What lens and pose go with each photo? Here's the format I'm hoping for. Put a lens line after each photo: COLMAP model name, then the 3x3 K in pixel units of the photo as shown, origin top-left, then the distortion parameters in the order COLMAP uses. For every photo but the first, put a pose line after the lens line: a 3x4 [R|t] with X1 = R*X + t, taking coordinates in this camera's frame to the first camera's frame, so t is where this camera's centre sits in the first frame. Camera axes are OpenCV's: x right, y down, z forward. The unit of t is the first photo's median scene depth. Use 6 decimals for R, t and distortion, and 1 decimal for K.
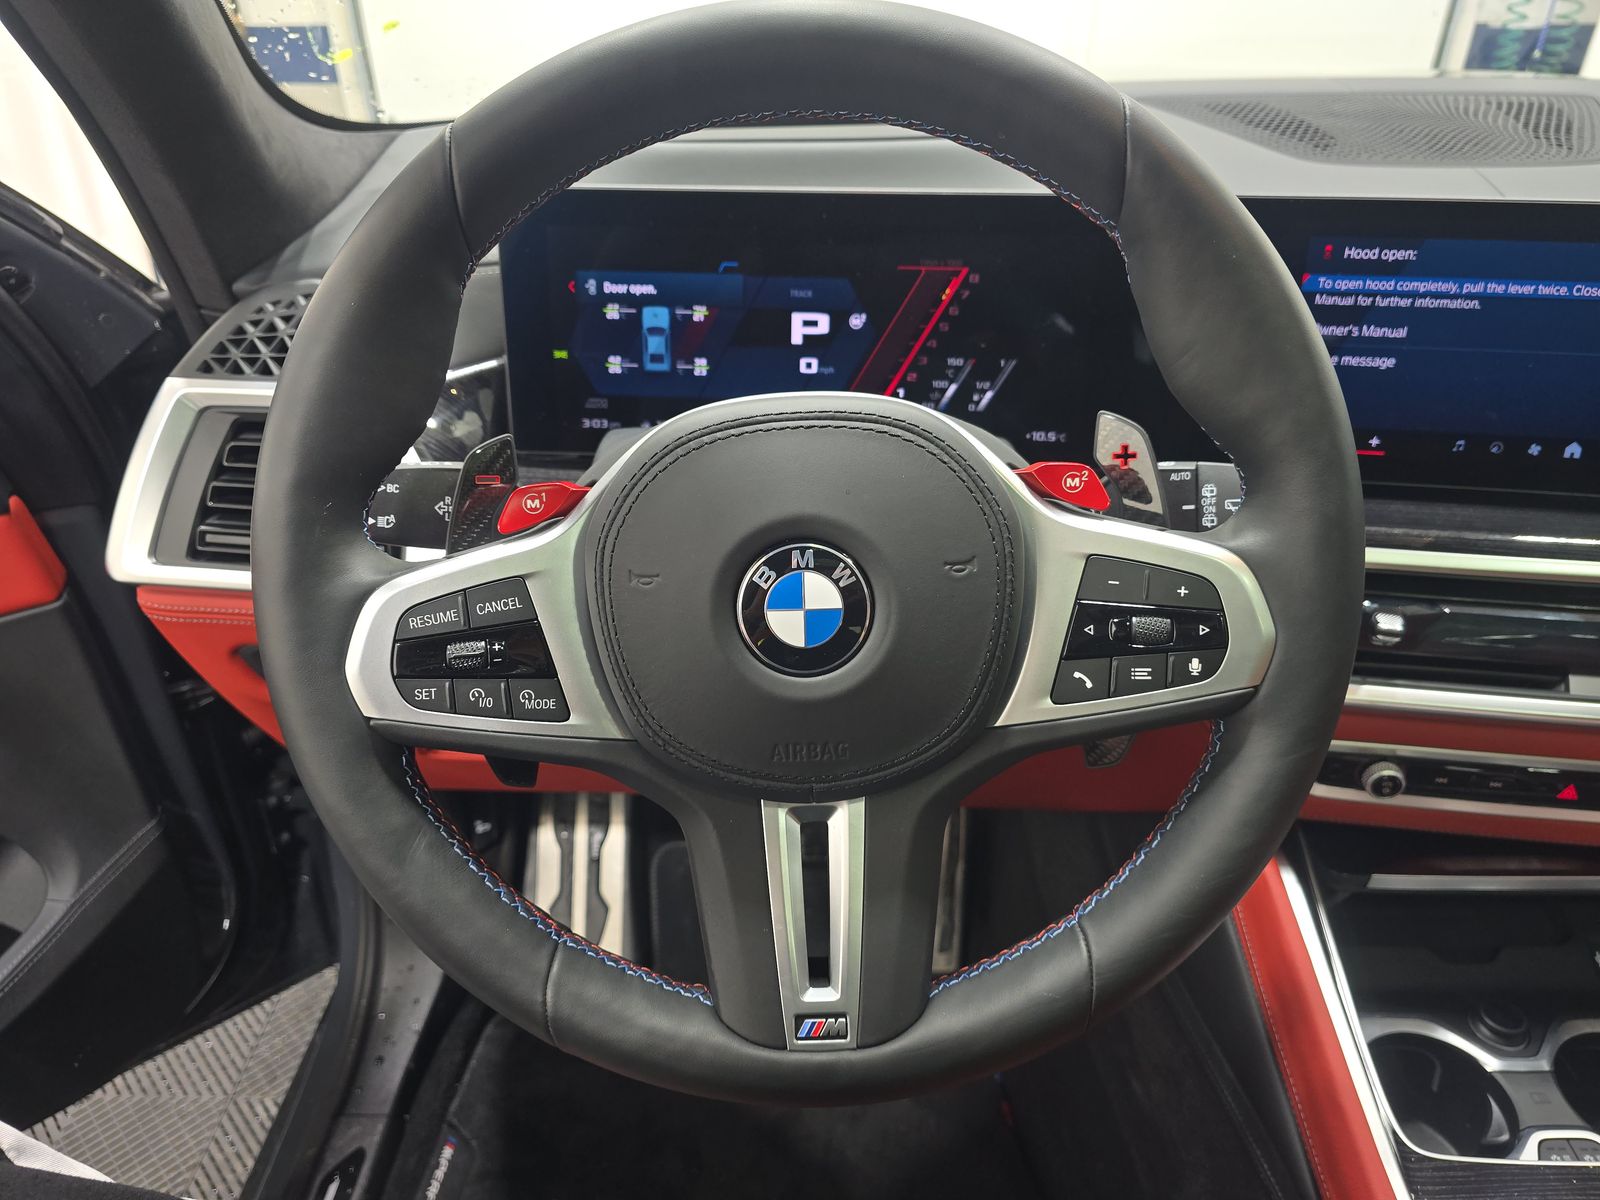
lens RADIAL K [[1163.0, 0, 775.9], [0, 1163.0, 603.3], [0, 0, 1]] dist [0.083611, -0.076097]
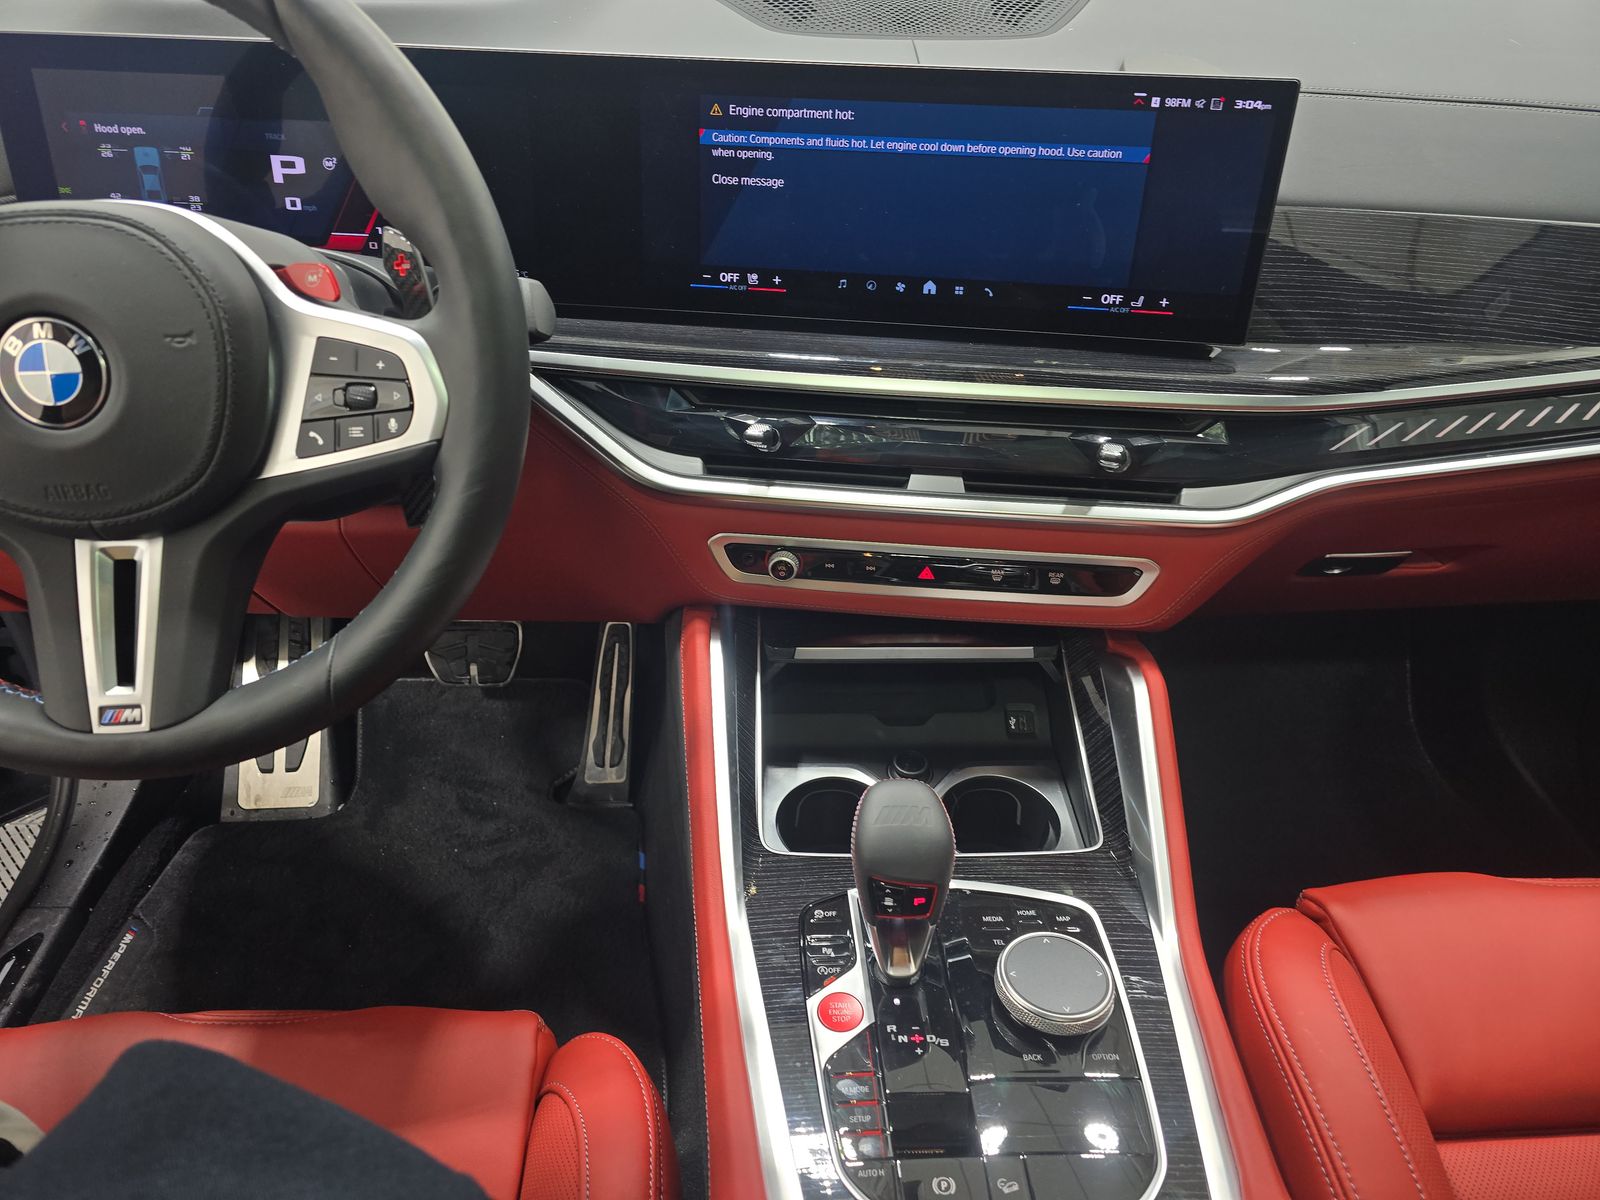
lens RADIAL K [[1163.0, 0, 775.9], [0, 1163.0, 603.3], [0, 0, 1]] dist [0.083611, -0.076097]
pose [[0.999051, -0.005663, 0.043188, 0.449123], [0.002189, 0.996787, 0.080073, 0.091065], [-0.043503, -0.079903, 0.995853, -0.188152]]
